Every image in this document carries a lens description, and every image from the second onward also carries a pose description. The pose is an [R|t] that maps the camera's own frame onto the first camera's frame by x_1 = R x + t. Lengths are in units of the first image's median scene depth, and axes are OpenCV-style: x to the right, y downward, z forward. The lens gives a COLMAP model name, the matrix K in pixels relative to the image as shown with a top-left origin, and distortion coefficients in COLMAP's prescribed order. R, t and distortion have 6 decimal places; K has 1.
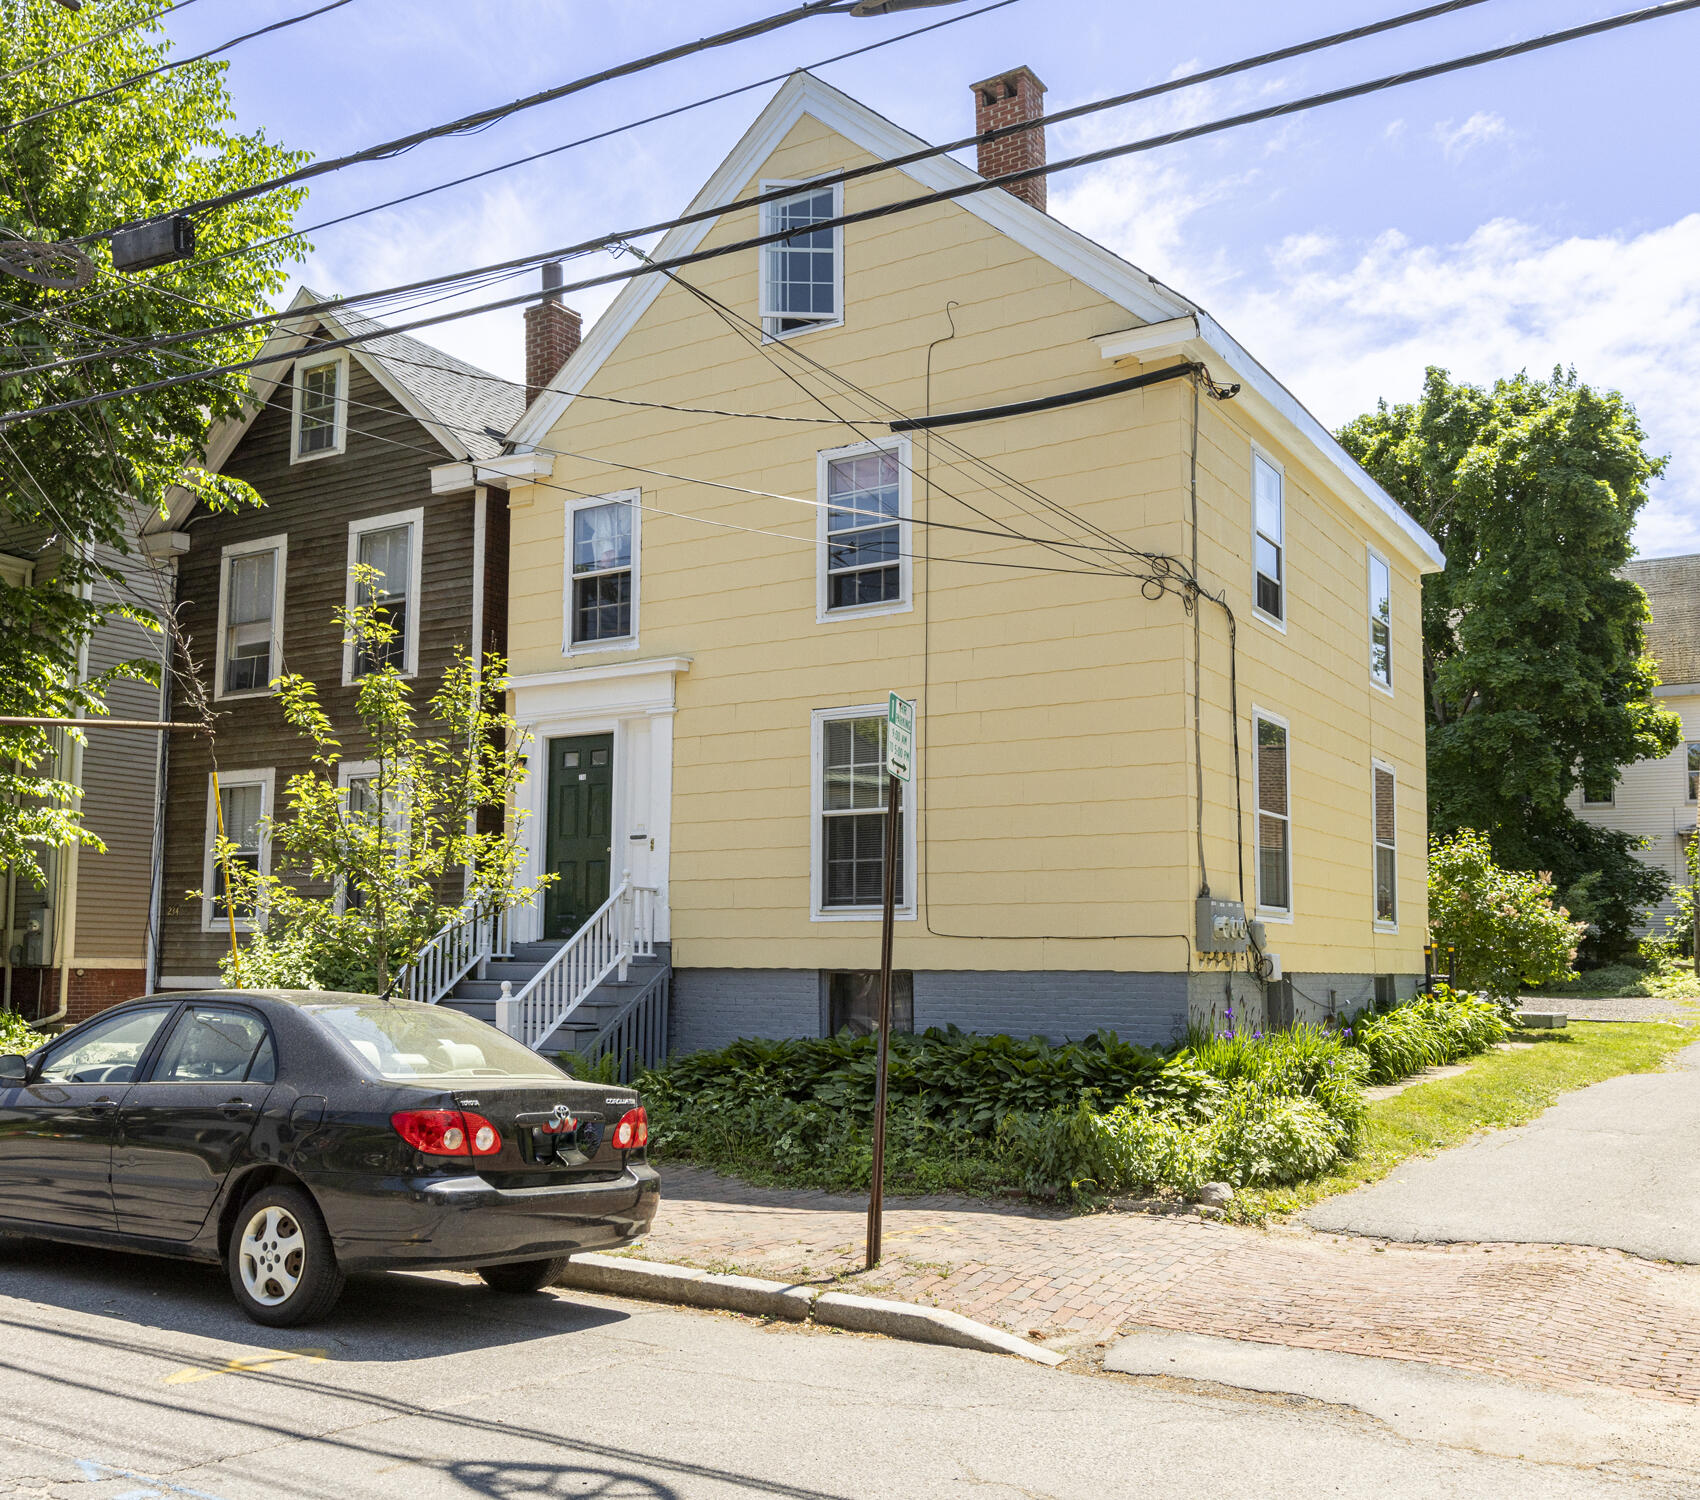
lens RADIAL K [[1571.4, 0, 936.8], [0, 1571.4, 816.7], [0, 0, 1]] dist [-0.001091, 0.011330]
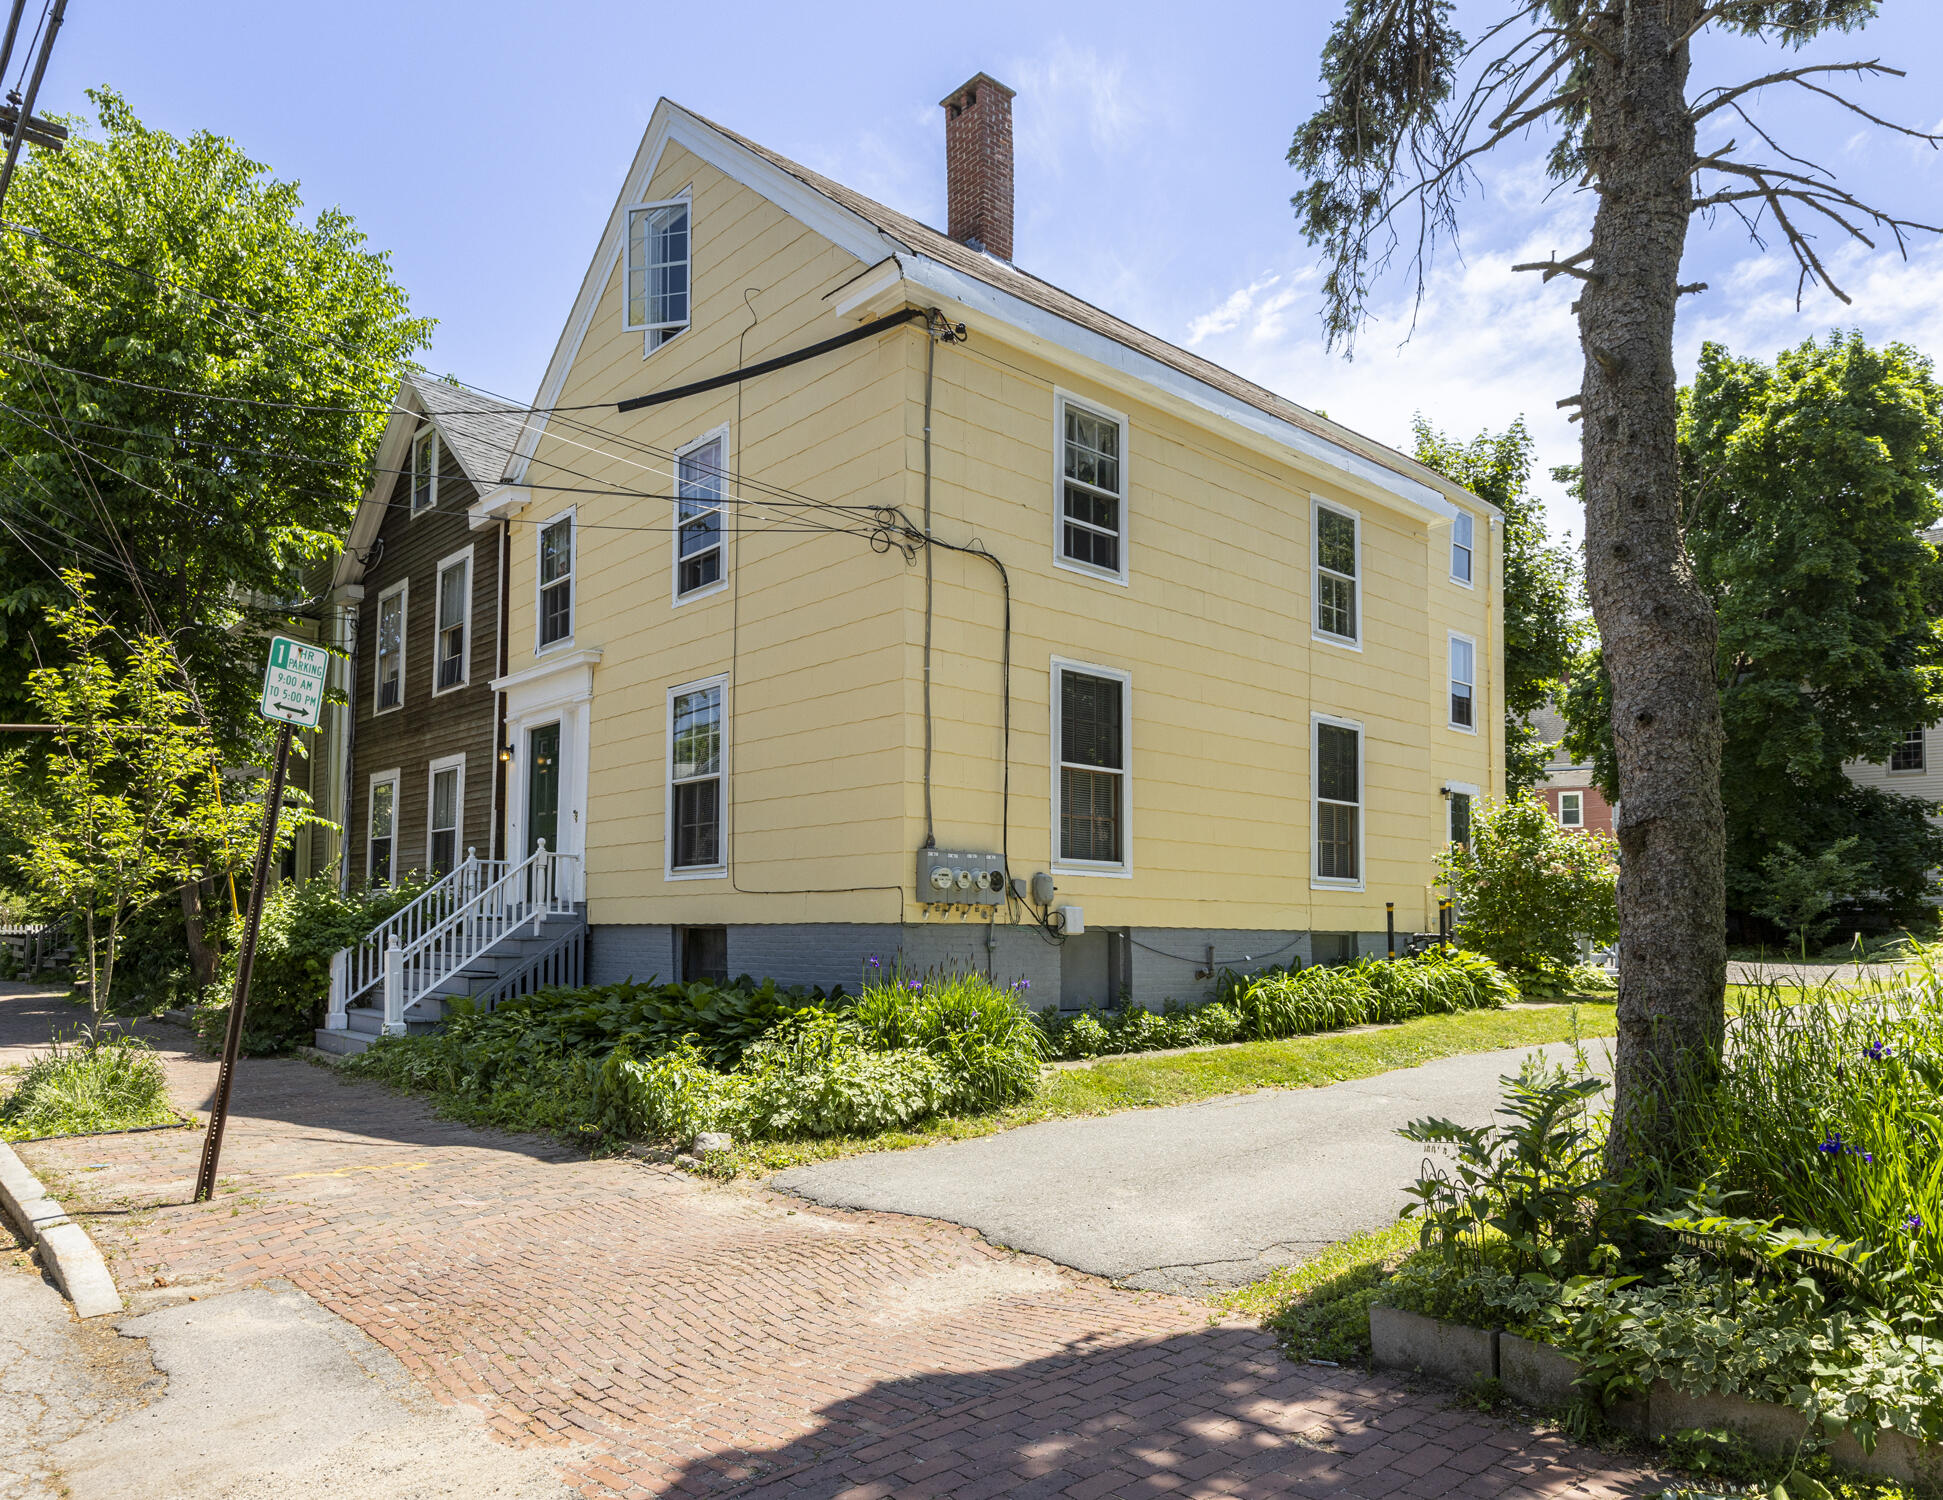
lens RADIAL K [[1281.1, 0, 1018.8], [0, 1281.1, 869.9], [0, 0, 1]] dist [-0.005931, -0.003290]
pose [[0.954986, -0.016512, -0.296189, 0.388605], [0.028158, 0.998987, 0.035098, 0.031647], [0.295310, -0.041858, 0.954484, 0.202080]]
